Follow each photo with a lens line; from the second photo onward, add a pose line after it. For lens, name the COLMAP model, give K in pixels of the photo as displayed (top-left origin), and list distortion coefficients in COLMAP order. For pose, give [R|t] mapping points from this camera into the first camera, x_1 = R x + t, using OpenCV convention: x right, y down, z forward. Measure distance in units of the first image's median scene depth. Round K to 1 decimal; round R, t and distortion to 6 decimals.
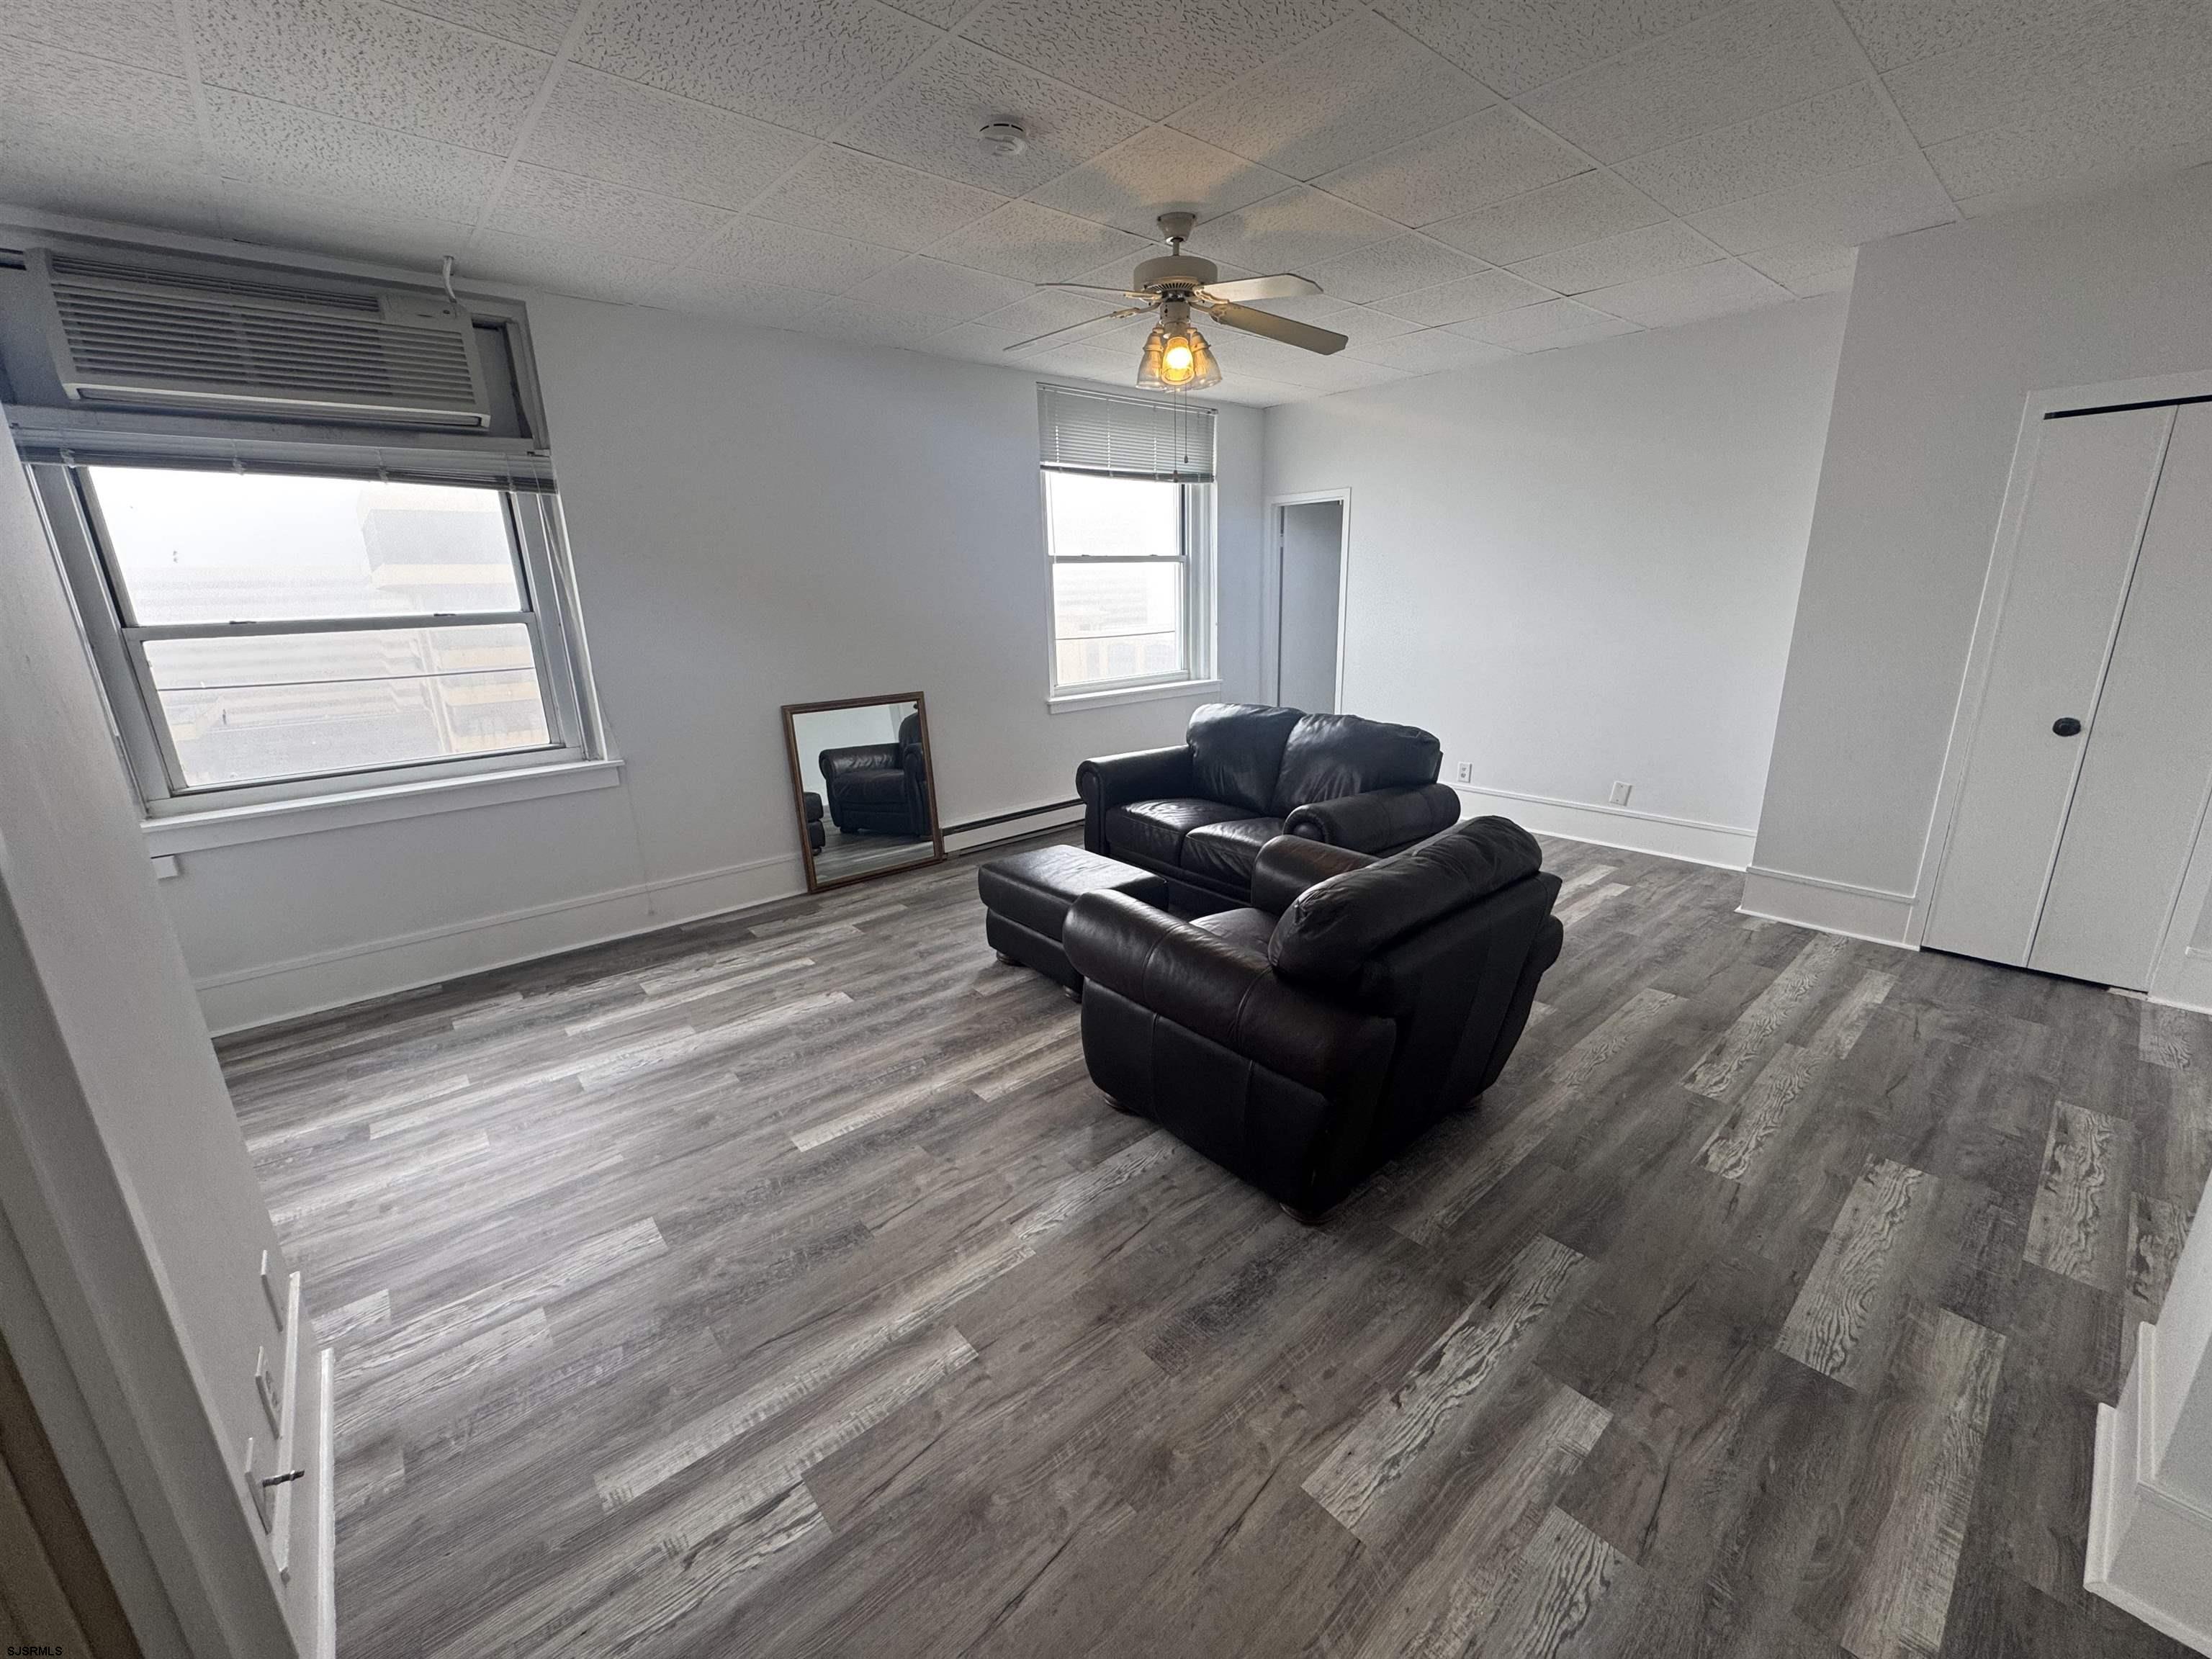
lens RADIAL K [[881.5, 0, 1106.4], [0, 881.5, 825.7], [0, 0, 1]] dist [-0.002824, 0.000523]
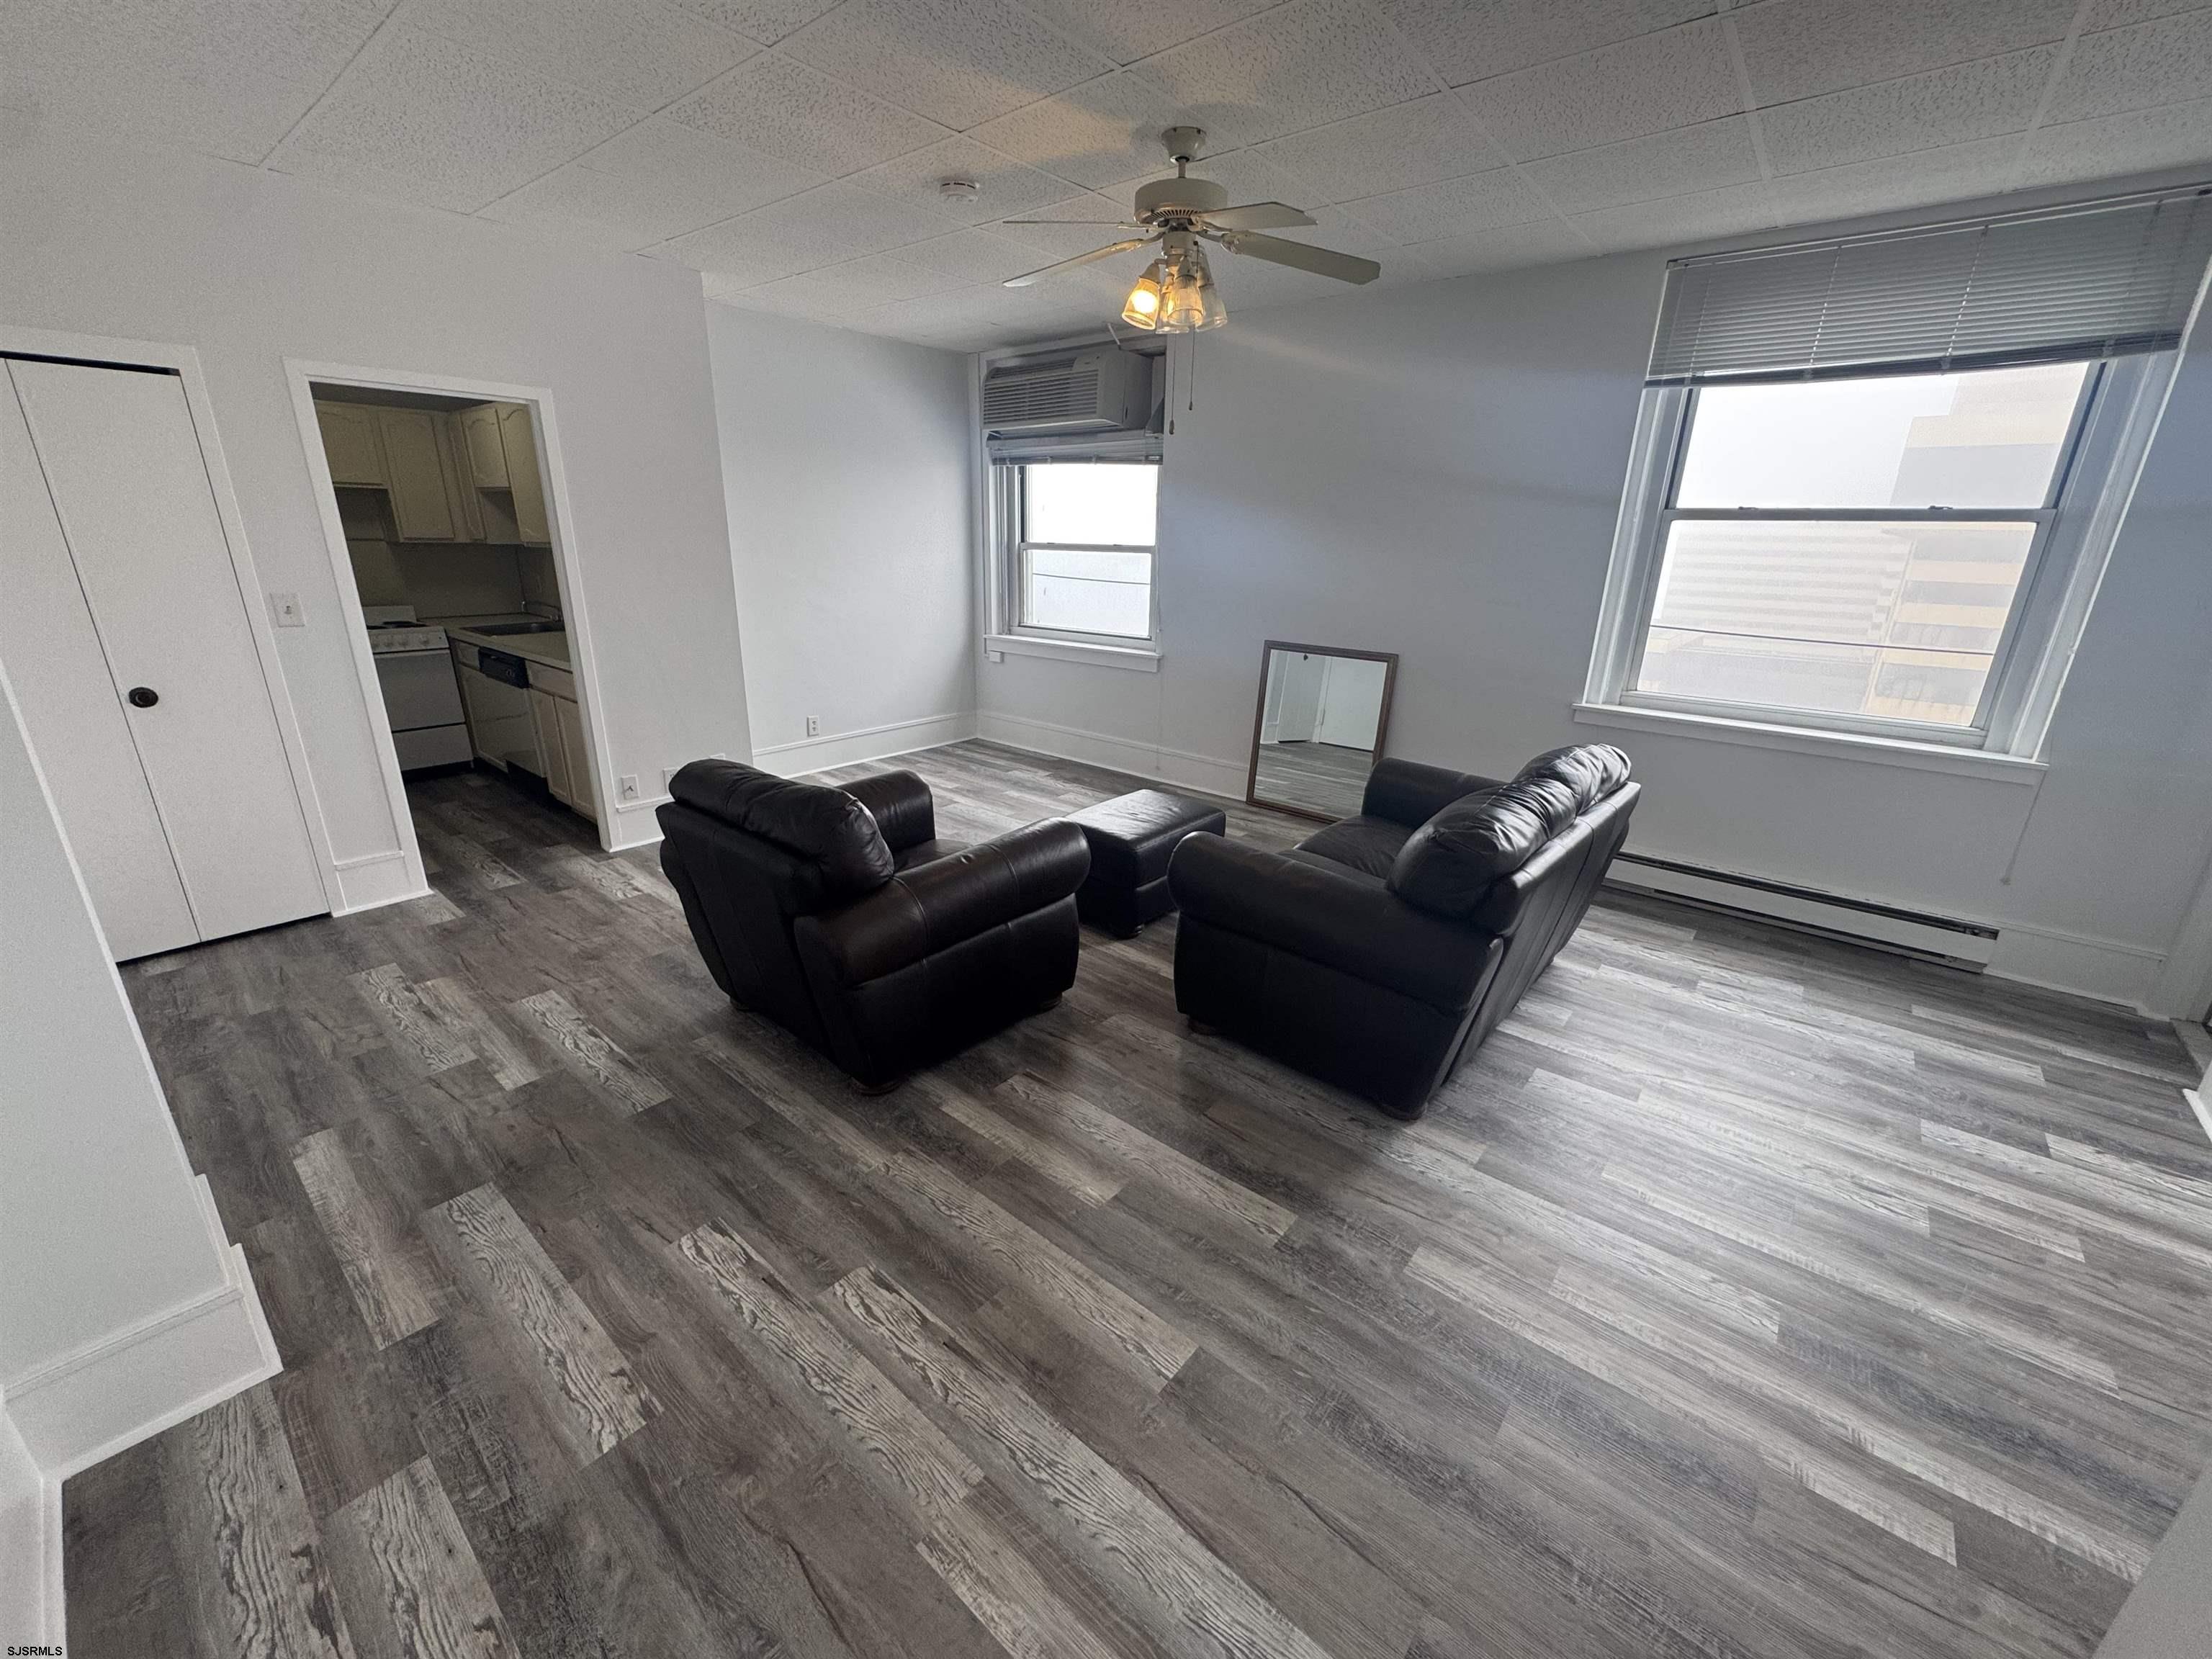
lens RADIAL K [[881.5, 0, 1105.9], [0, 881.5, 826.0], [0, 0, 1]] dist [-0.002824, 0.000523]
pose [[0.159994, 0.340520, -0.926525, 1.366697], [-0.284184, 0.914767, 0.287126, -0.333979], [0.945326, 0.217365, 0.243128, 1.029208]]
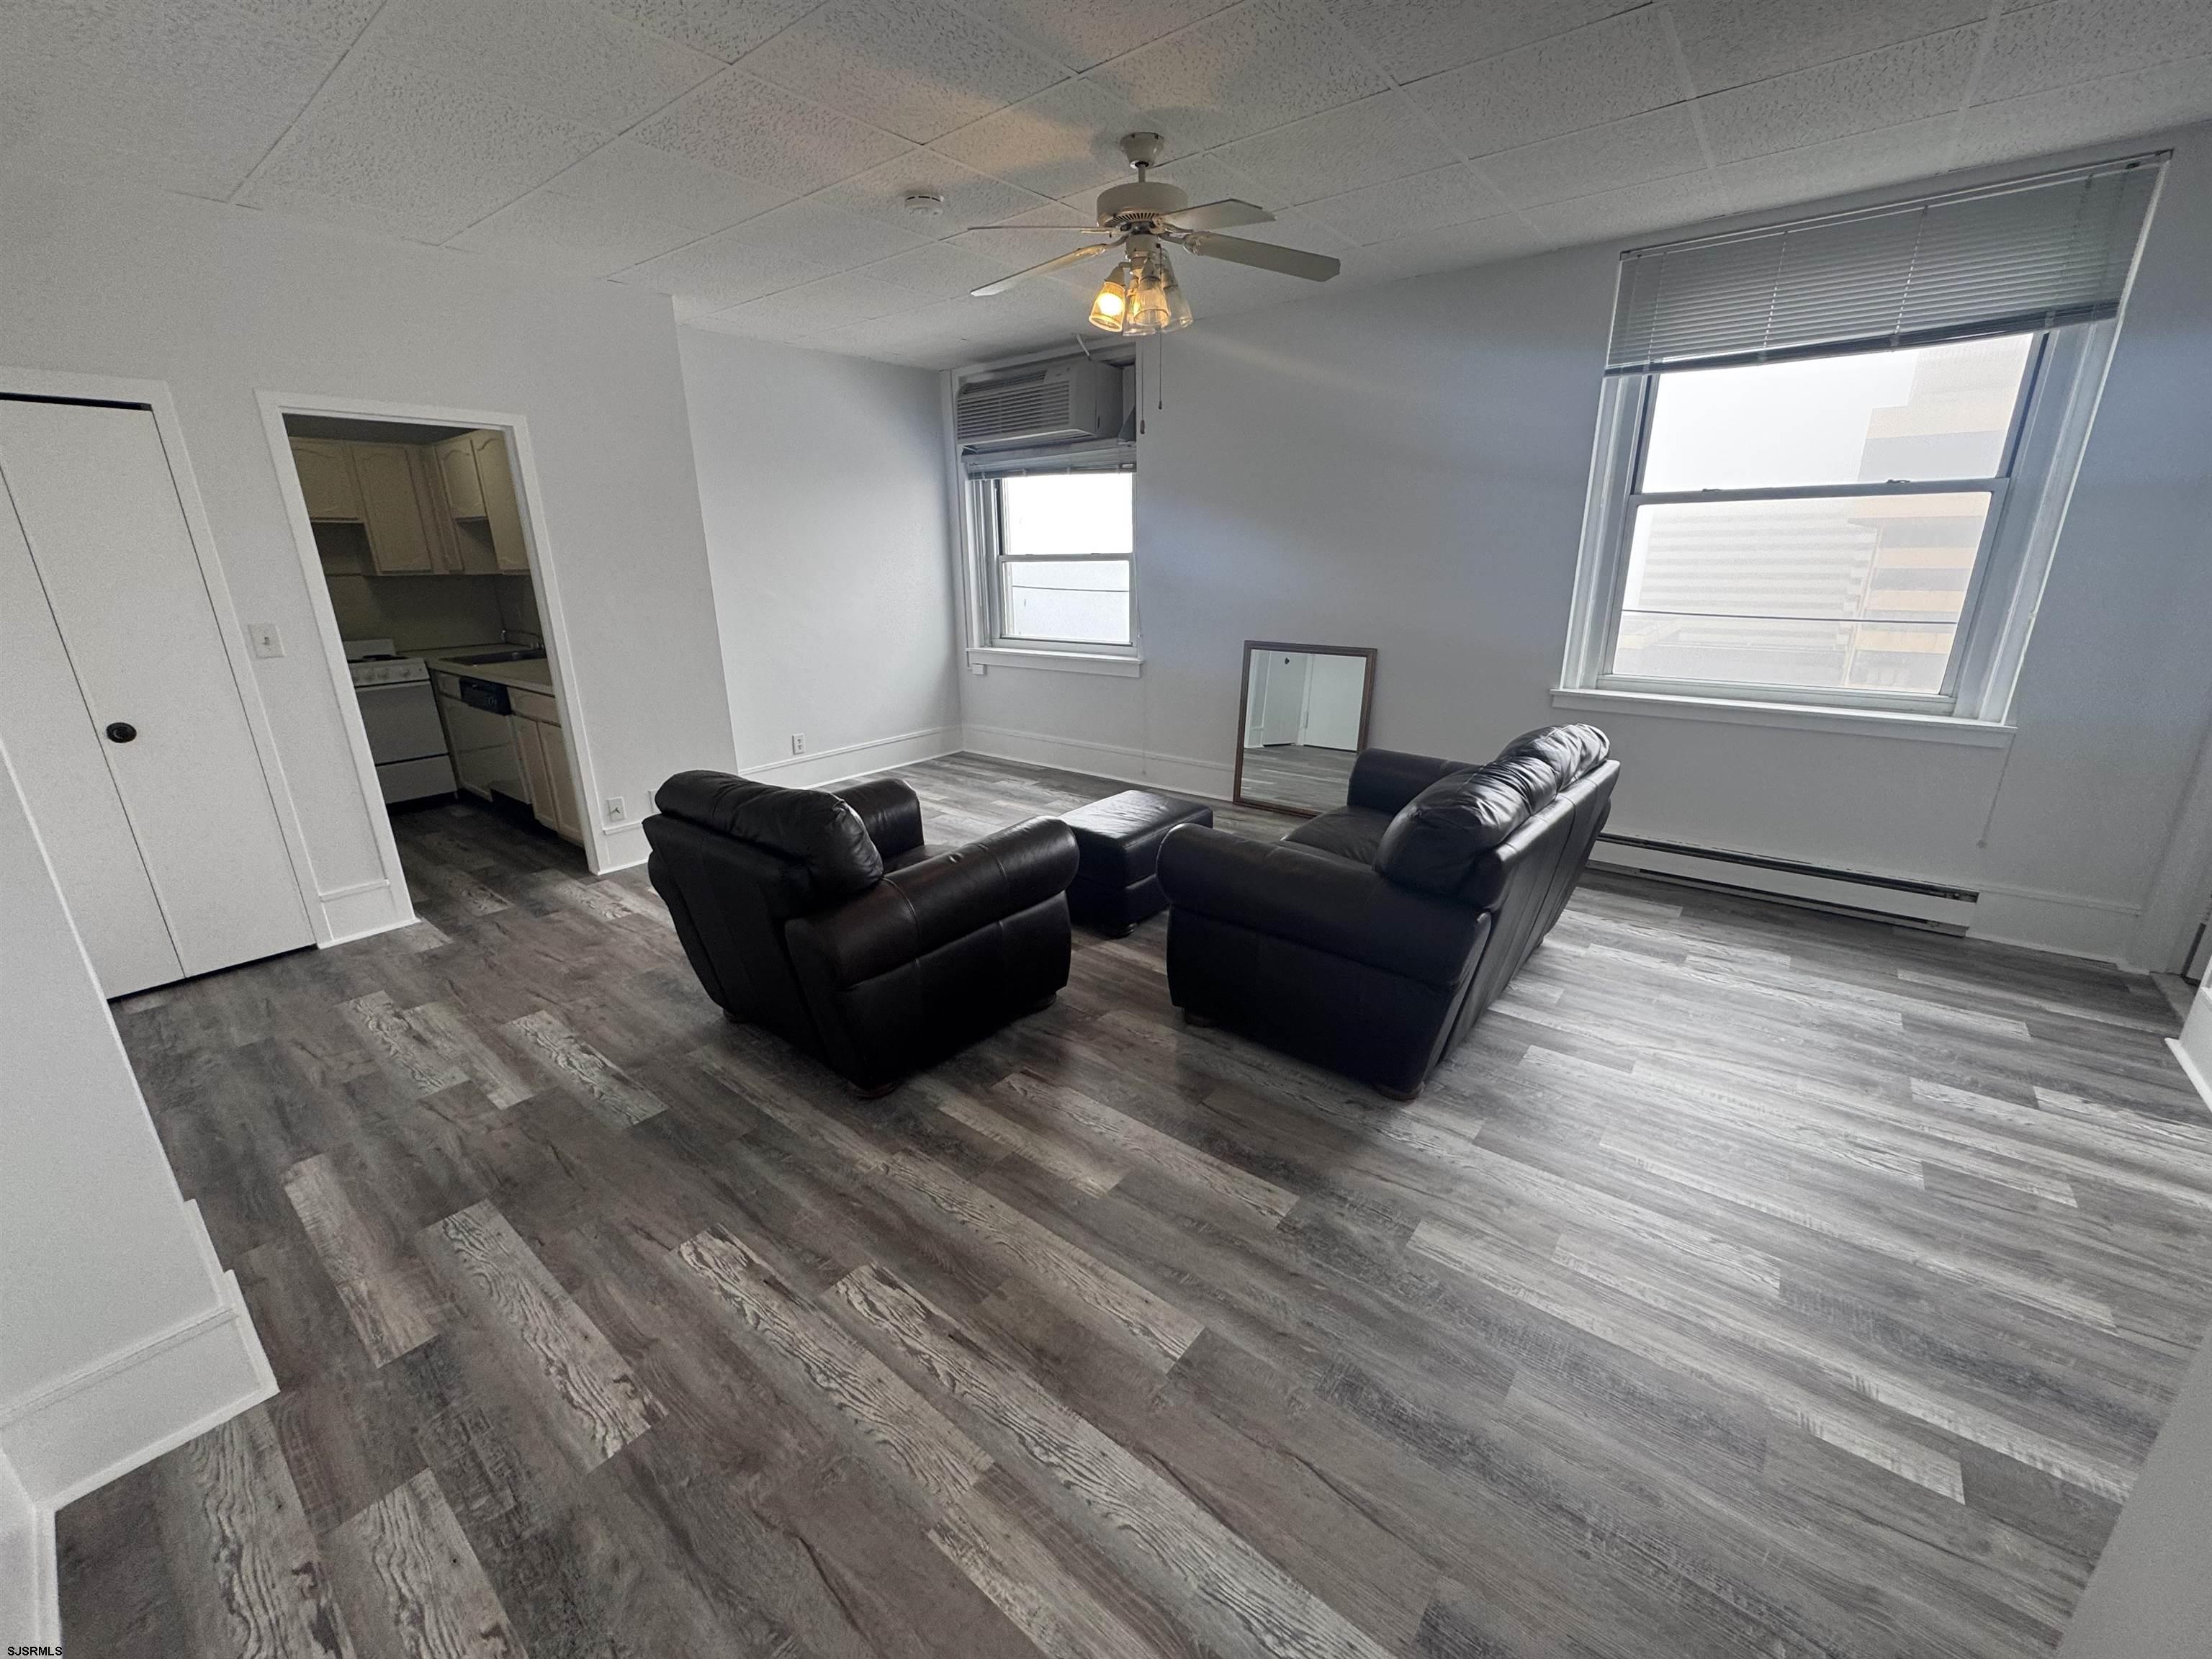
lens RADIAL K [[881.5, 0, 1105.4], [0, 881.5, 825.6], [0, 0, 1]] dist [-0.002824, 0.000523]
pose [[0.182982, 0.316310, -0.930842, 1.381676], [-0.250633, 0.930551, 0.266942, -0.311479], [0.950632, 0.184454, 0.249551, 1.036670]]
